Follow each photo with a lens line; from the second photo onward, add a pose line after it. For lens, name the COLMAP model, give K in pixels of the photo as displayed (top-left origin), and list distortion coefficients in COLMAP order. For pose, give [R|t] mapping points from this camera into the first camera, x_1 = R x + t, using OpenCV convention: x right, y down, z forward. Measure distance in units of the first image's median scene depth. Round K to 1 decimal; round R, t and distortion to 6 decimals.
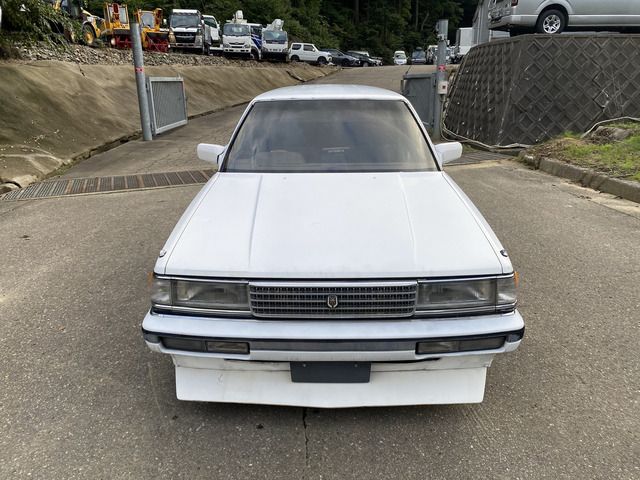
lens RADIAL K [[489.6, 0, 320.0], [0, 489.6, 240.0], [0, 0, 1]] dist [0.009087, -0.002441]
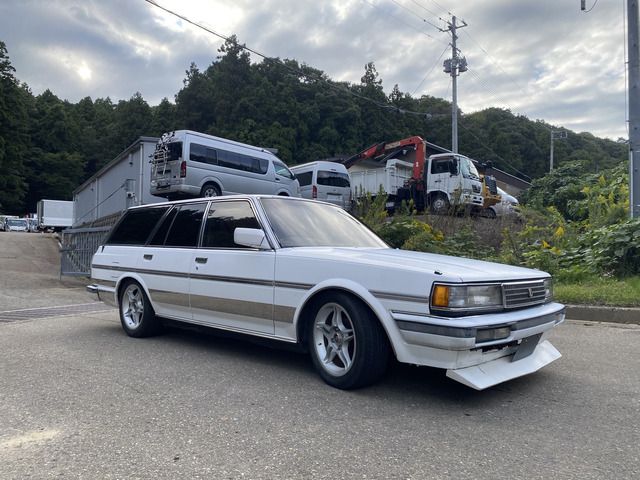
lens RADIAL K [[489.6, 0, 320.0], [0, 489.6, 240.0], [0, 0, 1]] dist [0.009087, -0.002441]
pose [[0.670933, 0.044685, 0.740171, -0.251530], [0.213403, 0.944316, -0.250451, 0.033964], [-0.710147, 0.325990, 0.624037, 0.071127]]
